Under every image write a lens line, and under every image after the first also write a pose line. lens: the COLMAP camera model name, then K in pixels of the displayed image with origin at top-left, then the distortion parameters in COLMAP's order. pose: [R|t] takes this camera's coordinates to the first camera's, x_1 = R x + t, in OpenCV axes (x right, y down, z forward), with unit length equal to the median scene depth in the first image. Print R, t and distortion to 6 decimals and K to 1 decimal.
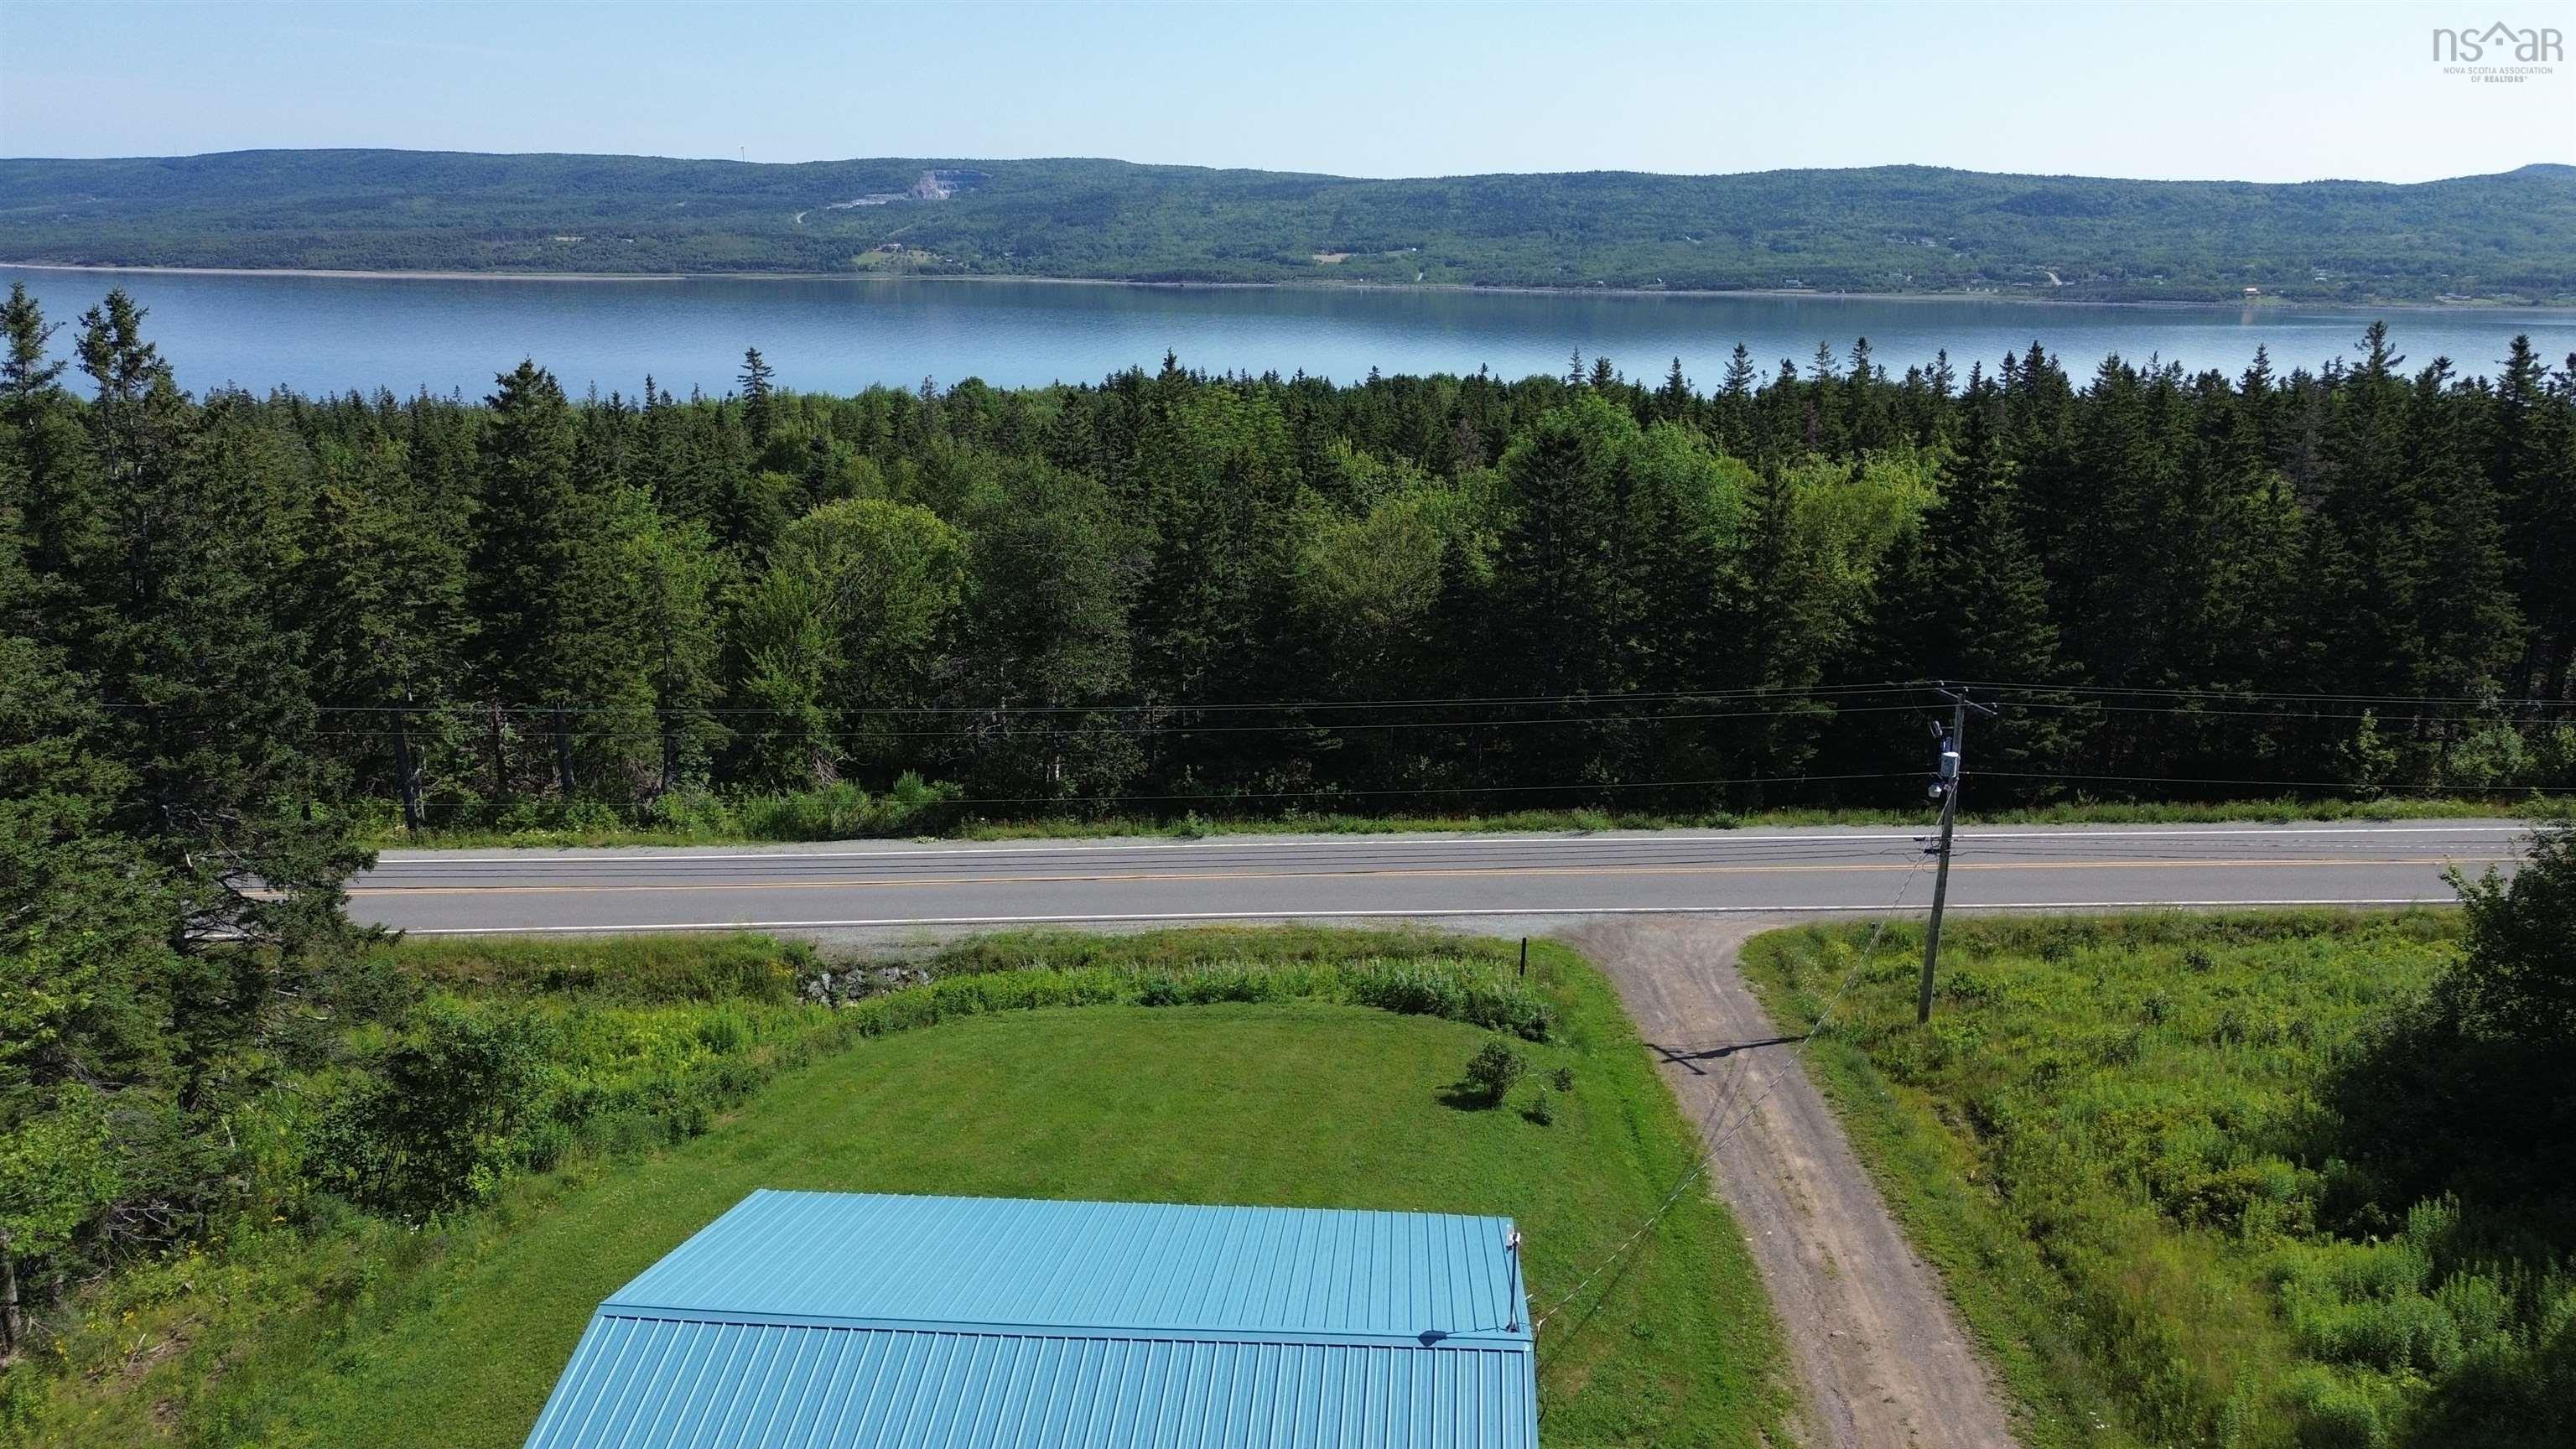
lens RADIAL K [[1810.1, 0, 1296.5], [0, 1810.1, 723.4], [0, 0, 1]] dist [0.073131, -0.071522]
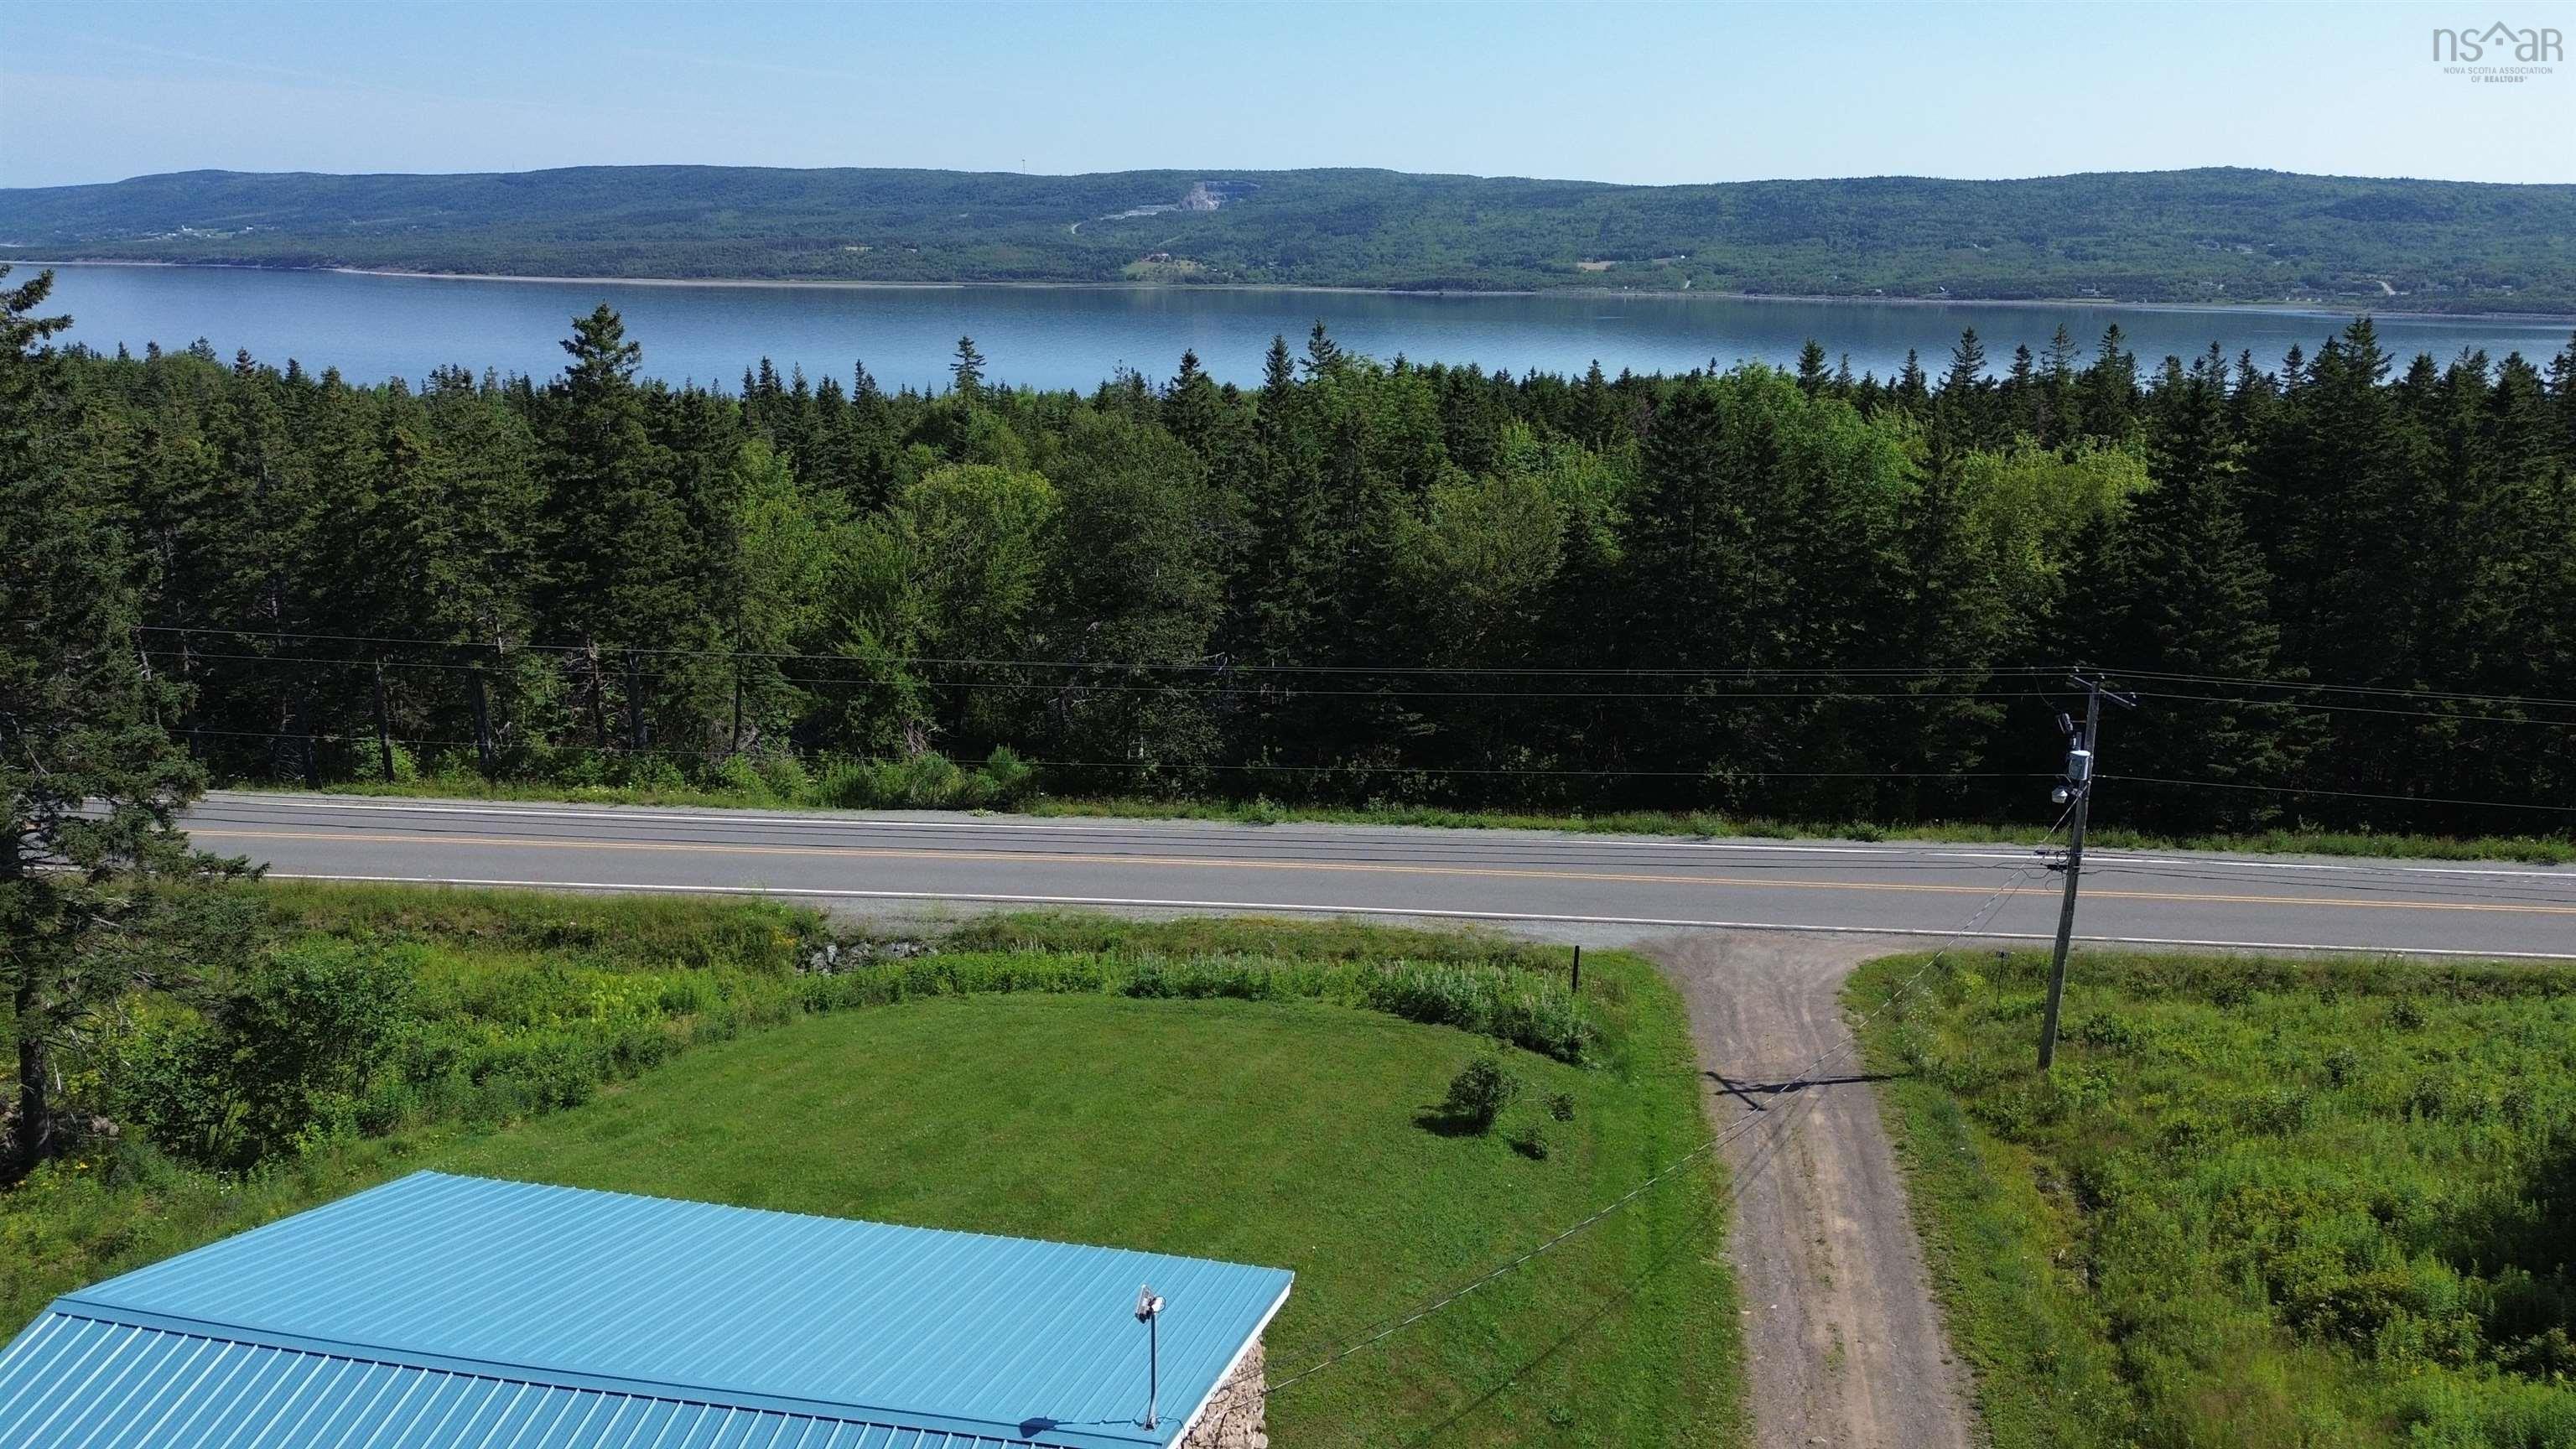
lens RADIAL K [[1810.1, 0, 1299.8], [0, 1810.1, 721.8], [0, 0, 1]] dist [0.073131, -0.071522]
pose [[0.990028, 0.035434, -0.136338, 0.080405], [-0.036347, 0.999330, -0.004214, 0.013356], [0.136098, 0.009128, 0.990653, 0.078259]]
